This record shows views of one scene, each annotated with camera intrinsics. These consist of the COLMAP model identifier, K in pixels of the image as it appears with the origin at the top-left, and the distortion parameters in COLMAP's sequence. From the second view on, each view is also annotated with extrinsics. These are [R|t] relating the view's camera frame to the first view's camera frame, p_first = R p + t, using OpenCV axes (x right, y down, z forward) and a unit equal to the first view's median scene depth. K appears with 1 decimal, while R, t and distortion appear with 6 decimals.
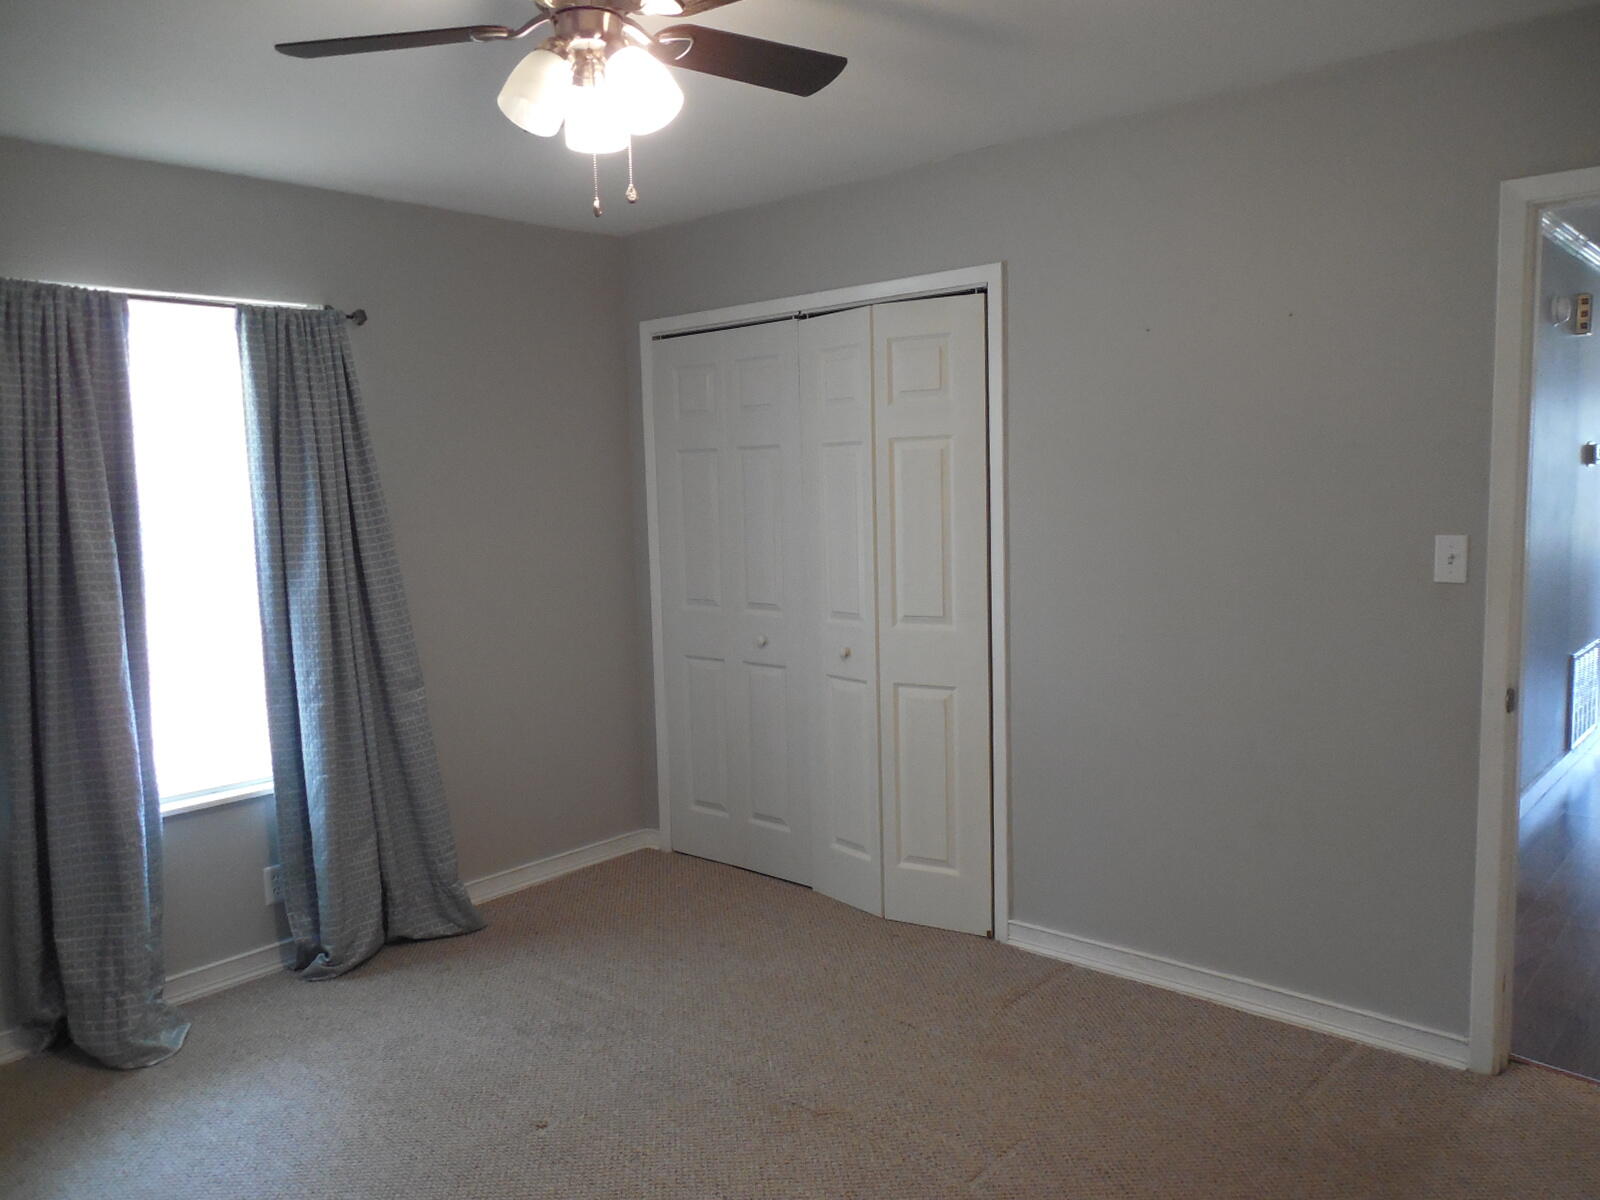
lens RADIAL K [[1187.5, 0, 802.9], [0, 1187.5, 618.2], [0, 0, 1]] dist [-0.003260, -0.002082]
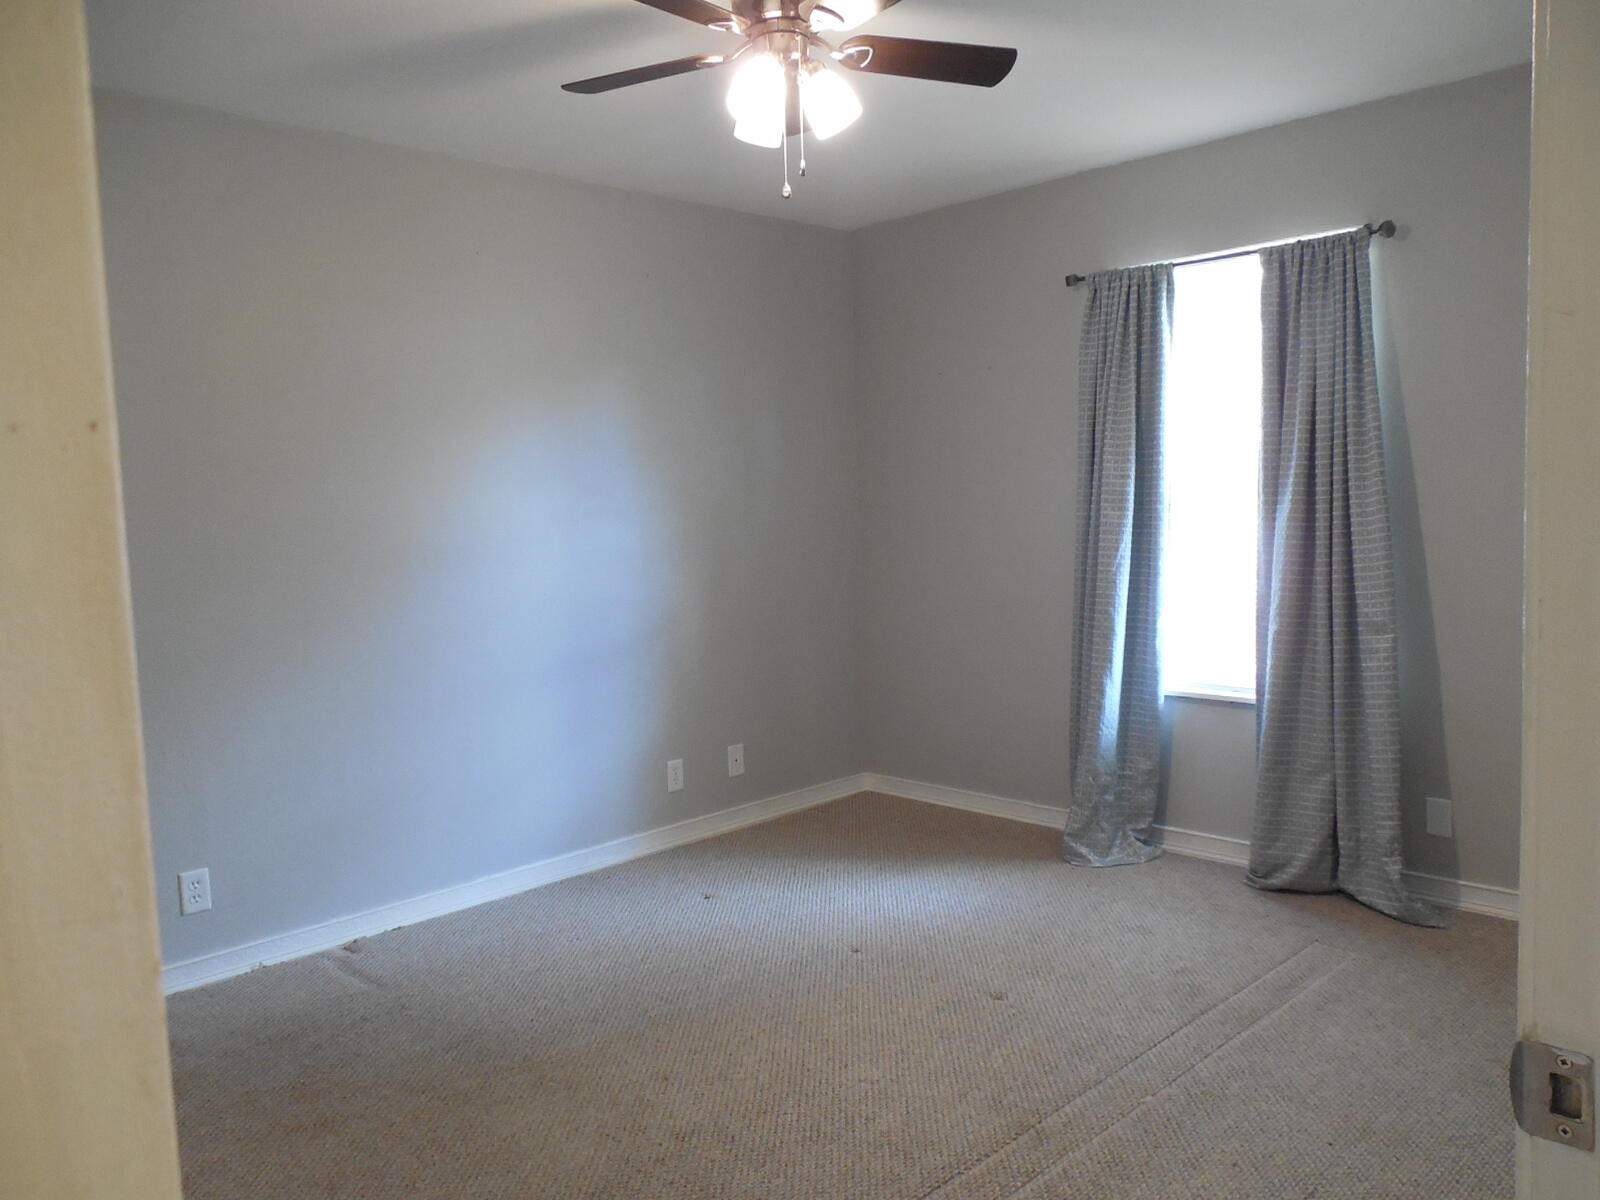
lens RADIAL K [[1197.6, 0, 800.0], [0, 1197.6, 600.0], [0, 0, 1]] dist [-0.003773, 0.000389]
pose [[-0.046308, 0.122774, -0.991354, 0.646921], [-0.079837, 0.988789, 0.126185, -0.050171], [0.995732, 0.084990, -0.035987, 0.627877]]
